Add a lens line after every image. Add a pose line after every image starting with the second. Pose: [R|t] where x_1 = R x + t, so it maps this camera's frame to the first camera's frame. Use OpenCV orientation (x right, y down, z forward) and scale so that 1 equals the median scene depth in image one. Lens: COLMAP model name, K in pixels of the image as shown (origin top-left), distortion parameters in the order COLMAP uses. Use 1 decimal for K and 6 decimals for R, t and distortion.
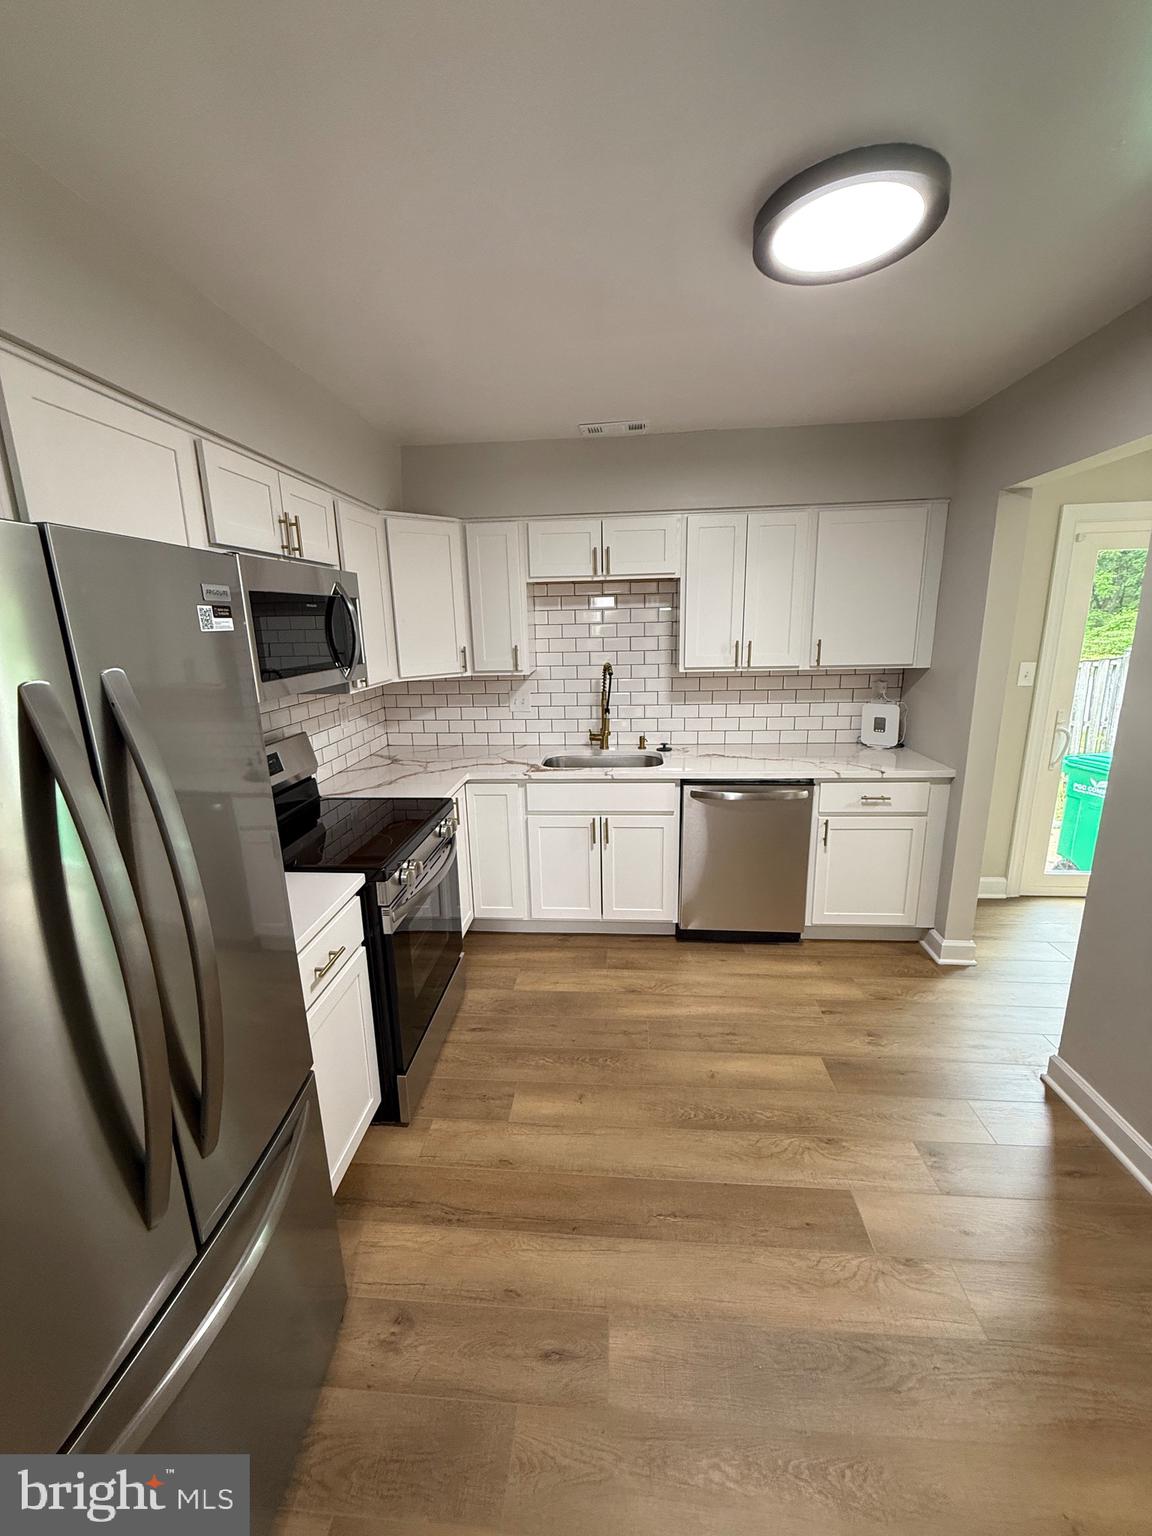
lens RADIAL K [[610.7, 0, 573.4], [0, 610.7, 764.7], [0, 0, 1]] dist [0.000262, -0.000209]
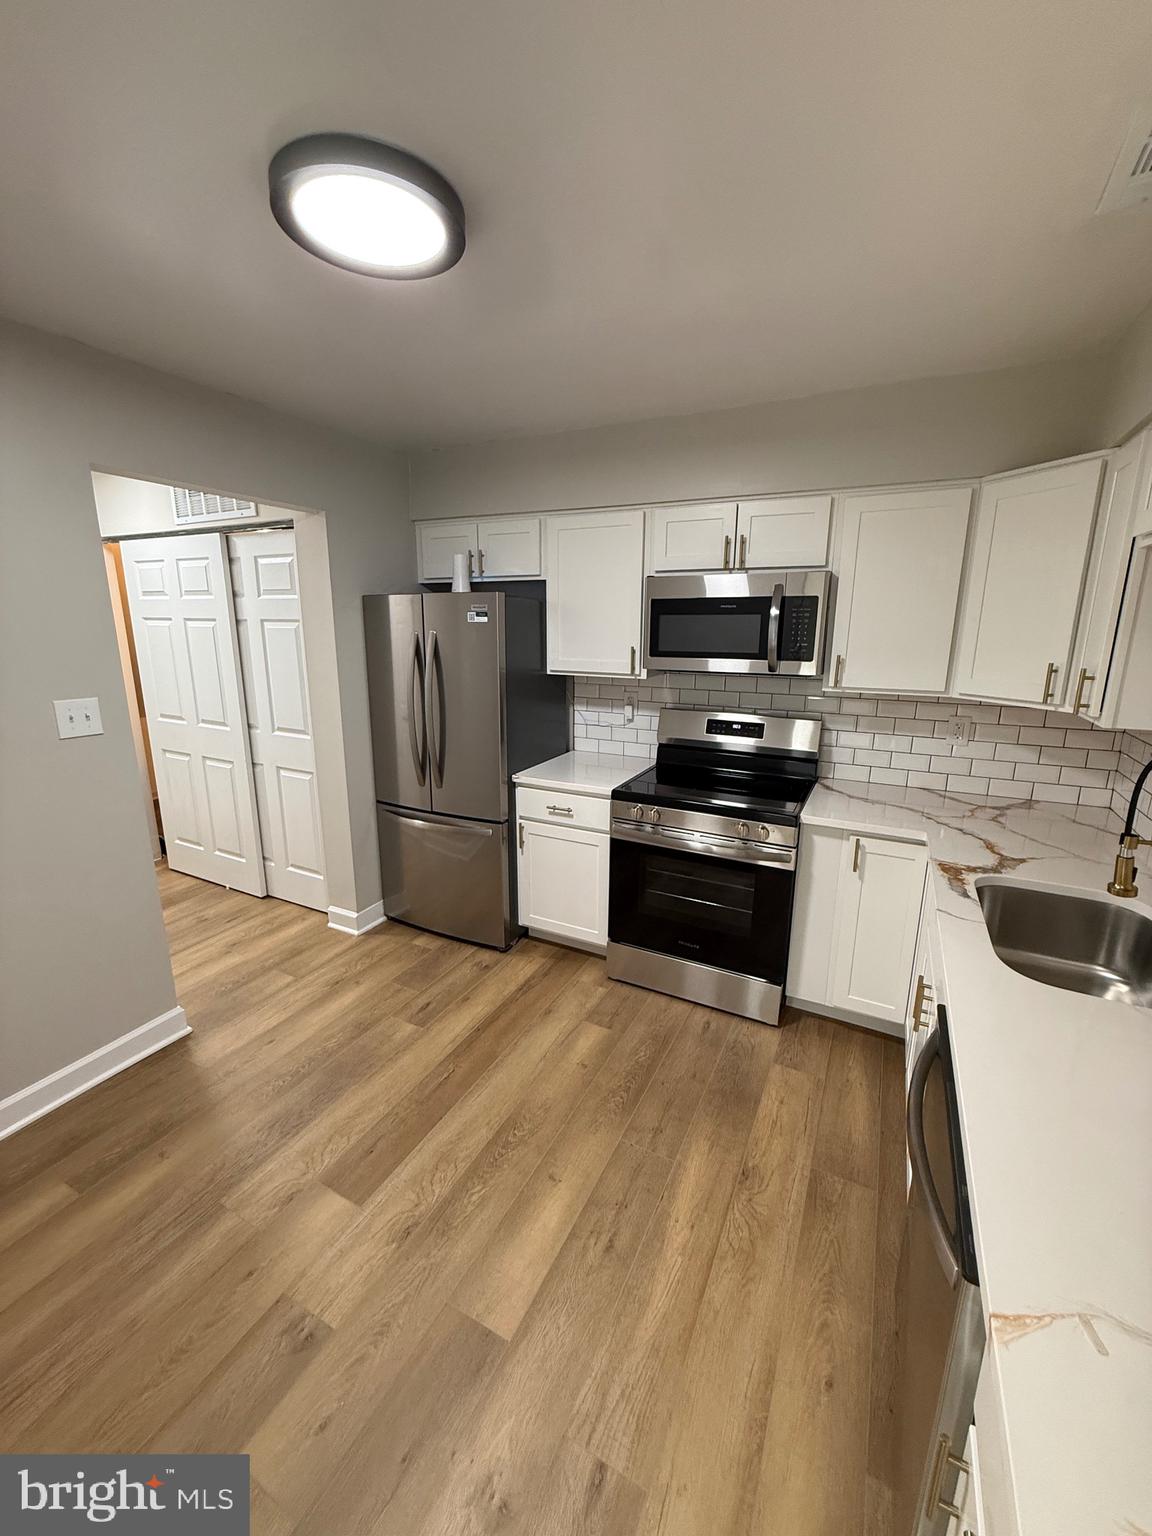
lens RADIAL K [[608.9, 0, 571.3], [0, 608.9, 767.0], [0, 0, 1]] dist [0.011721, -0.000120]
pose [[-0.386775, 0.234425, -0.891880, 0.768583], [-0.209884, 0.919389, 0.332675, -0.261526], [0.897972, 0.315862, -0.306395, 1.026060]]
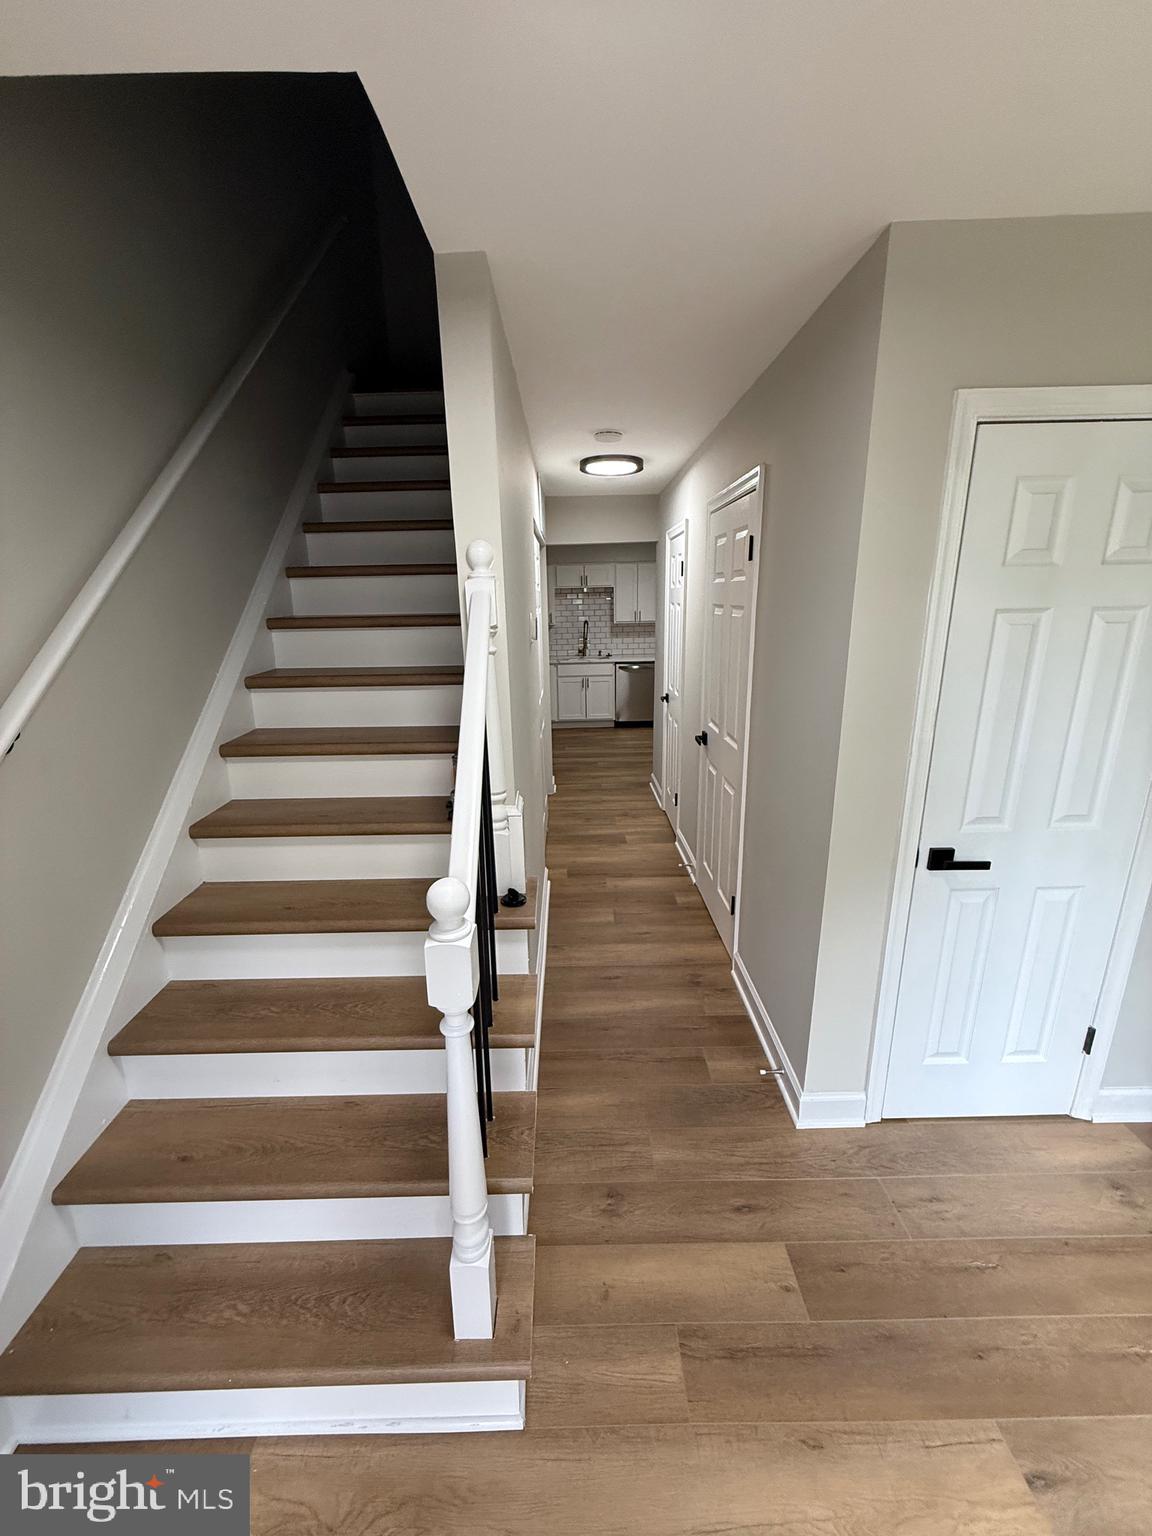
lens RADIAL K [[608.9, 0, 571.3], [0, 608.9, 767.0], [0, 0, 1]] dist [0.011721, -0.000120]
pose [[0.995825, -0.020187, 0.089020, -0.332824], [0.017361, 0.999324, 0.032405, 0.492227], [-0.089614, -0.030724, 0.995503, -2.100569]]
